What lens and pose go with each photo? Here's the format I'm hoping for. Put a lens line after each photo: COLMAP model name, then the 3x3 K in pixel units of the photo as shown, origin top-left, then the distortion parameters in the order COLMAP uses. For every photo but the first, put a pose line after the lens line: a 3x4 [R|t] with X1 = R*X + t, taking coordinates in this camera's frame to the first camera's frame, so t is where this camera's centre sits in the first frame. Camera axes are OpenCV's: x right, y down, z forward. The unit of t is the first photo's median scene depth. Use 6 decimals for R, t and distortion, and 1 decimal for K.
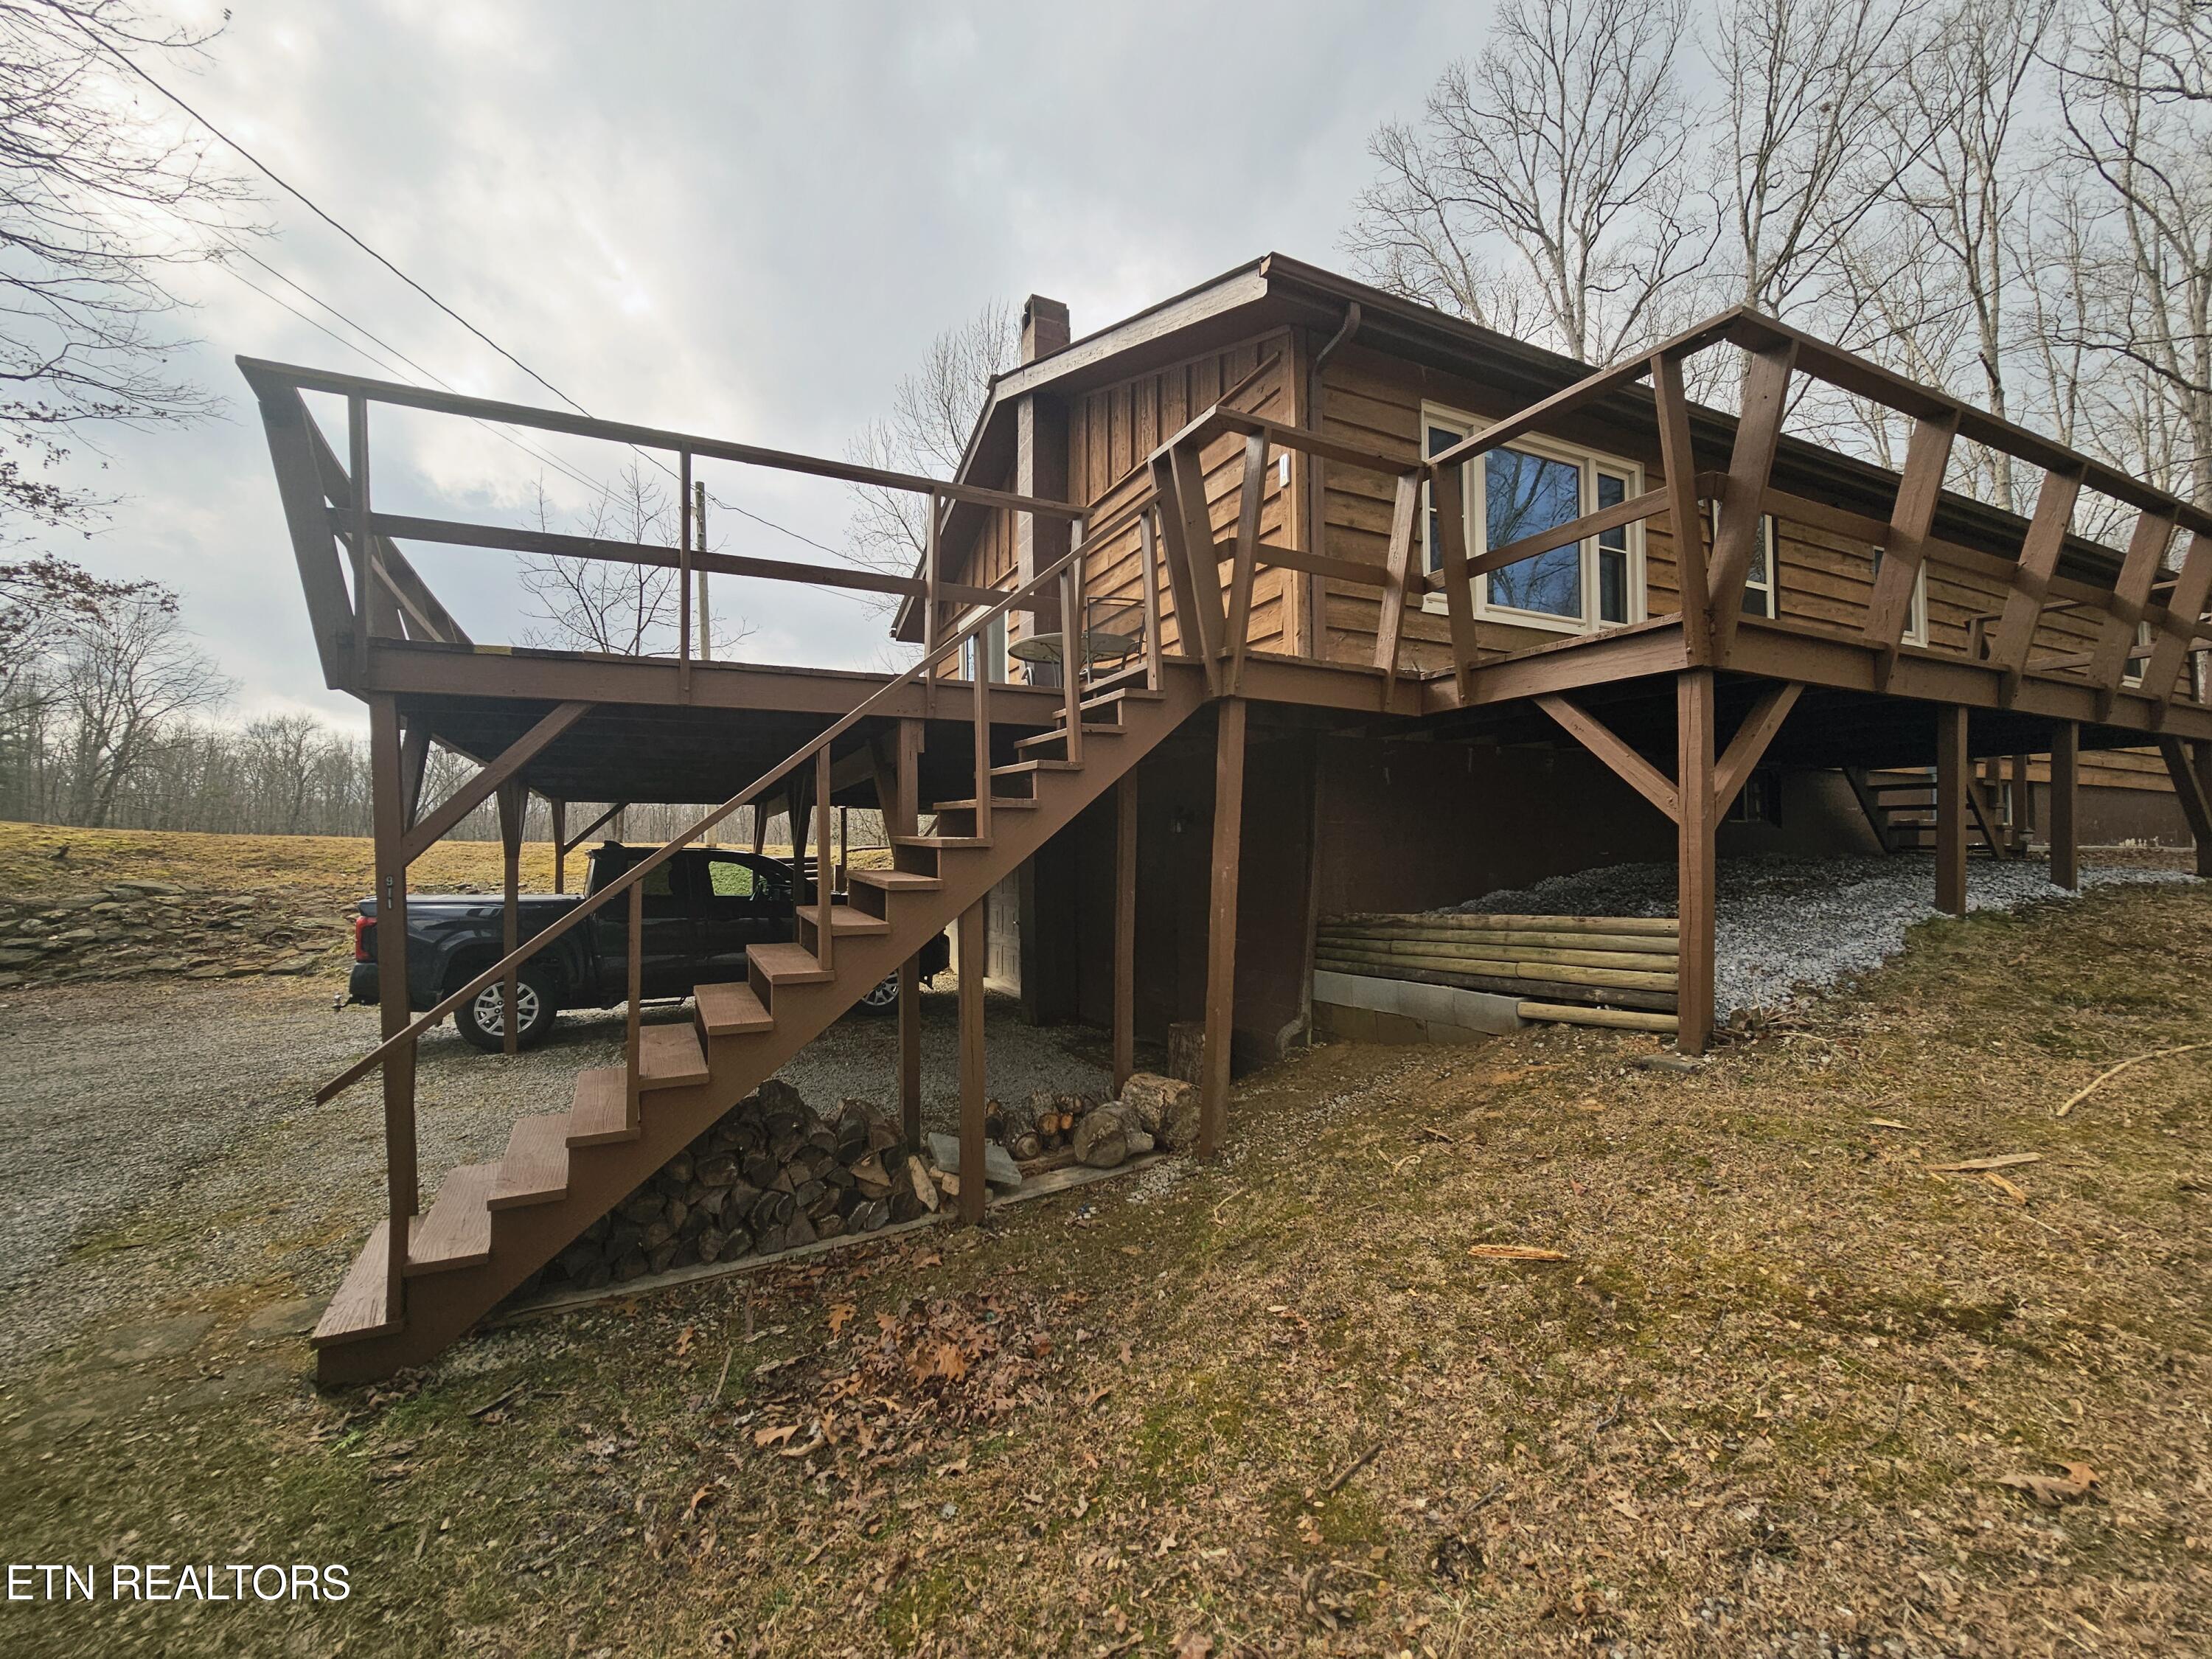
lens RADIAL K [[888.4, 0, 1104.4], [0, 888.4, 821.7], [0, 0, 1]] dist [0.001561, -0.000836]
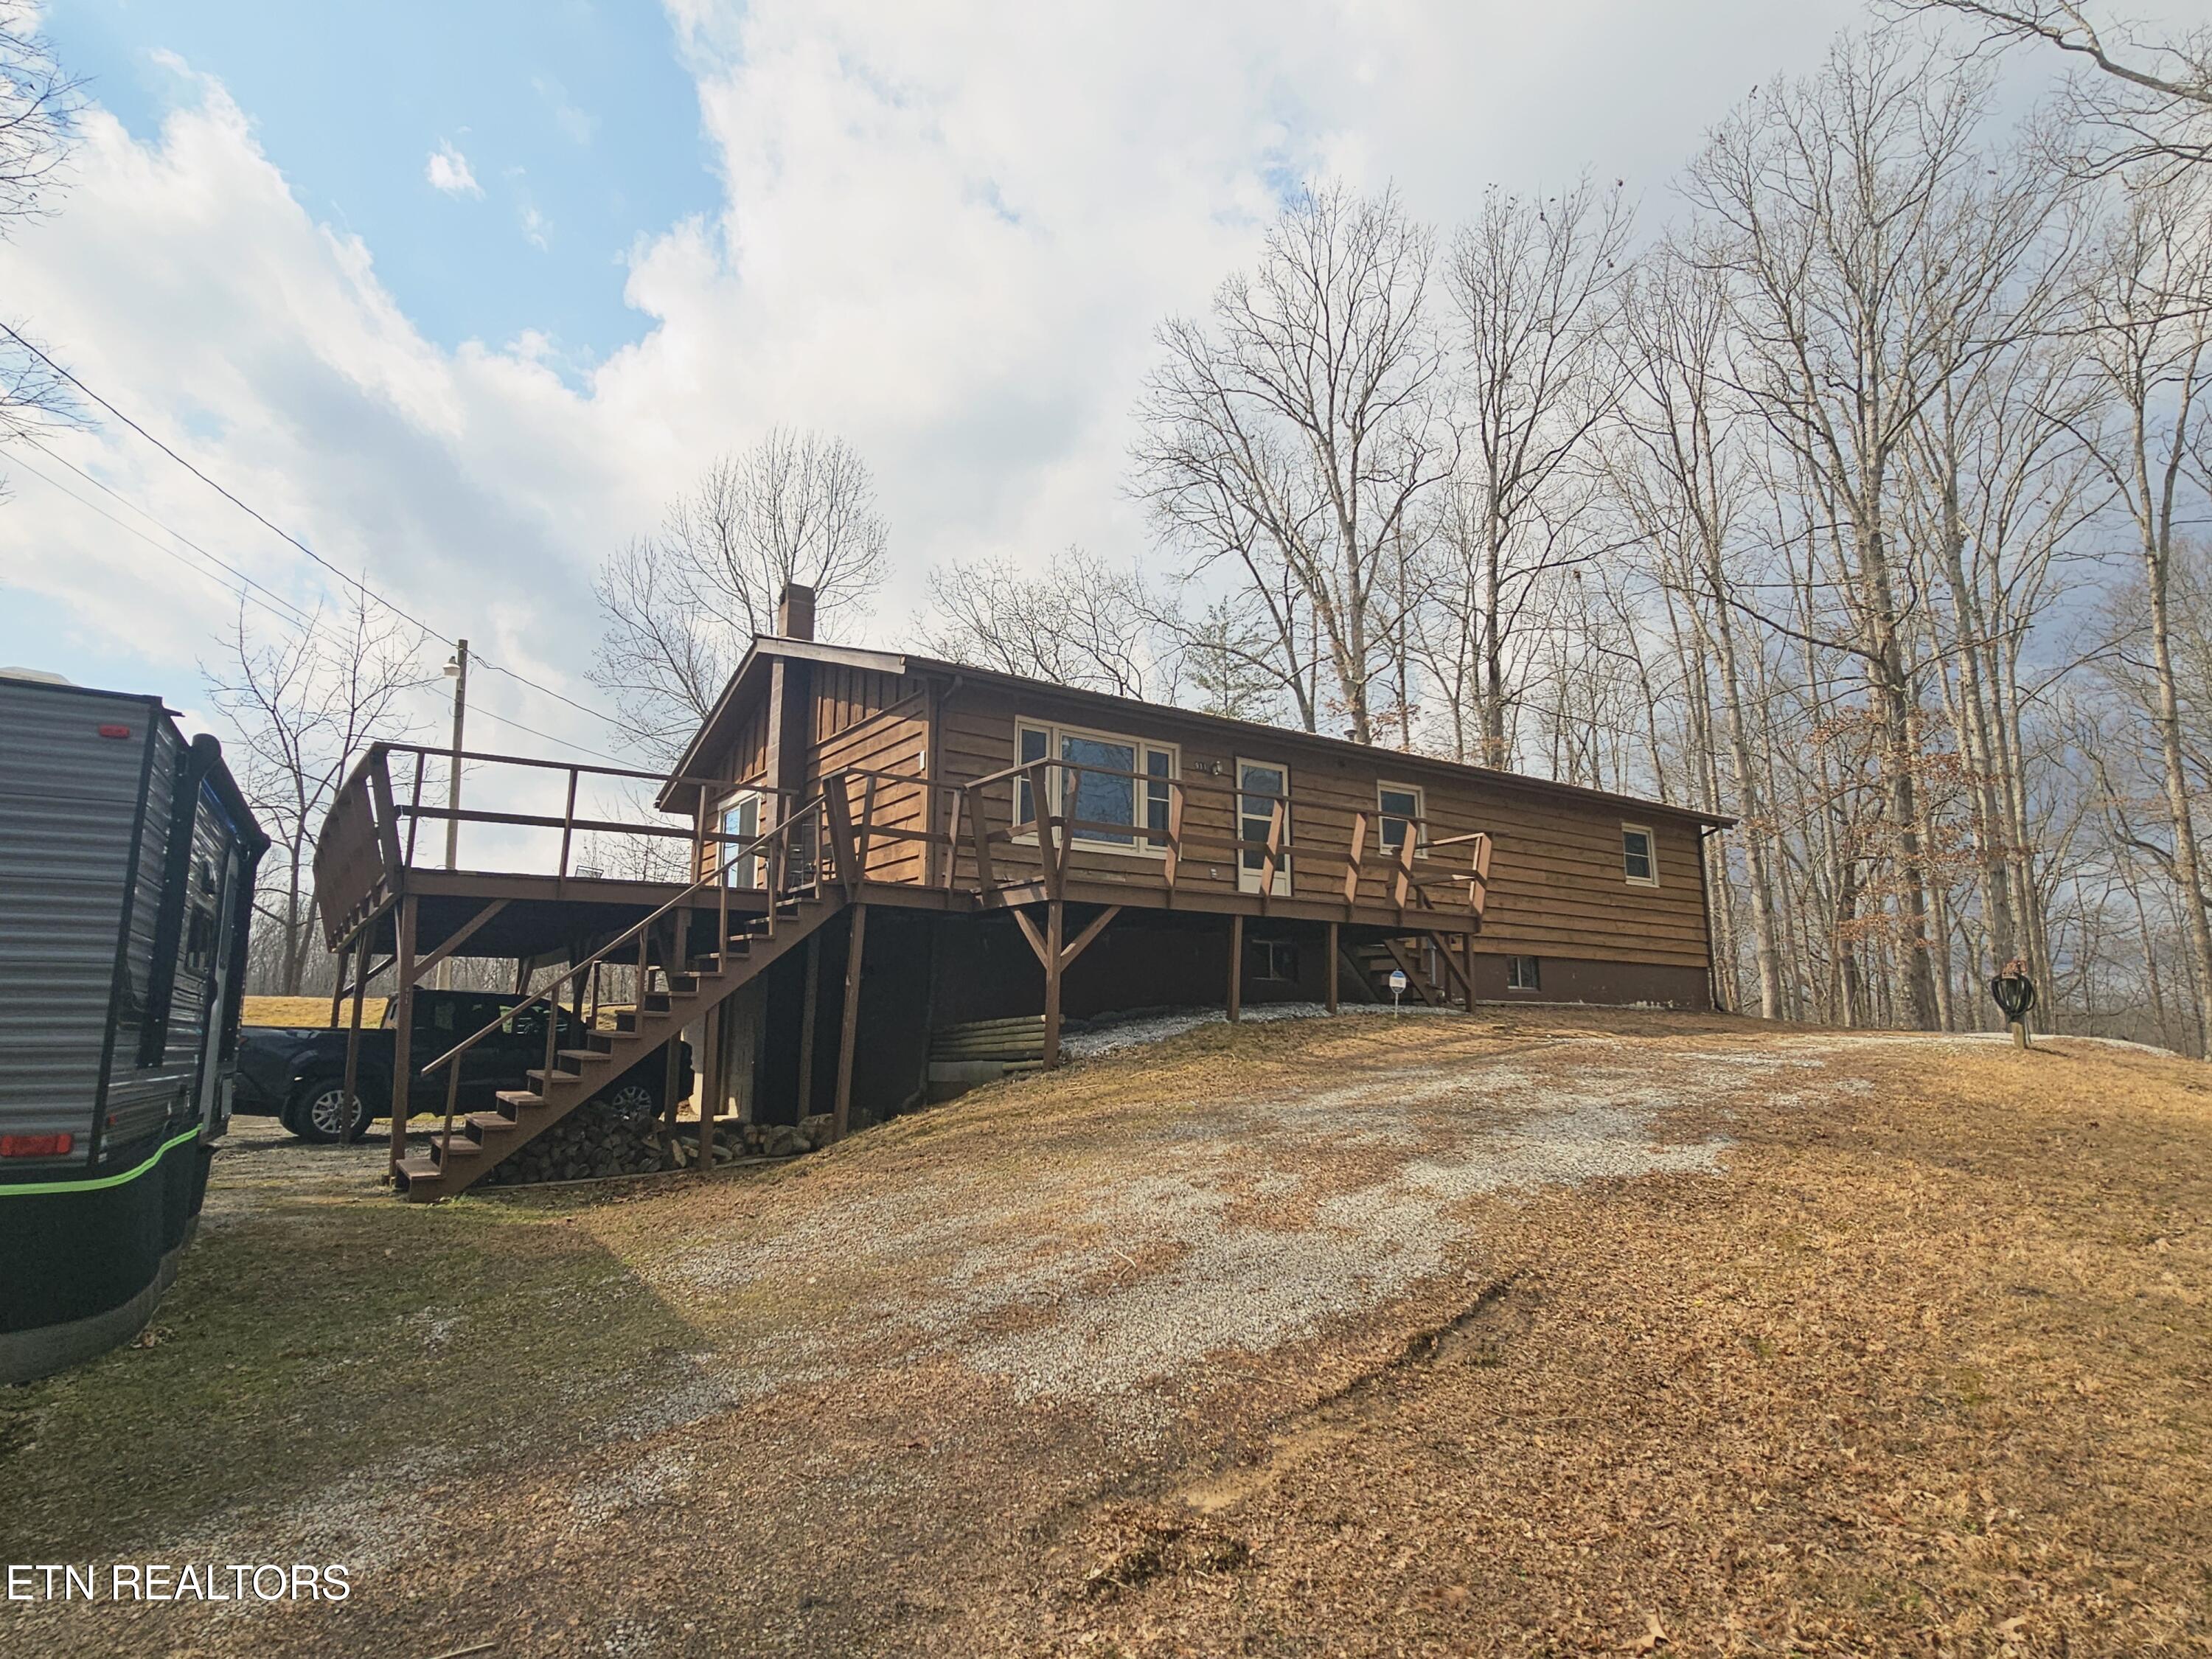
lens RADIAL K [[1182.8, 0, 1109.2], [0, 1182.8, 836.7], [0, 0, 1]] dist [-0.001826, -0.000658]
pose [[0.987181, 0.032342, 0.156291, 0.154521], [-0.011386, 0.991030, -0.133157, 0.030300], [-0.159195, 0.129671, 0.978694, -0.914650]]
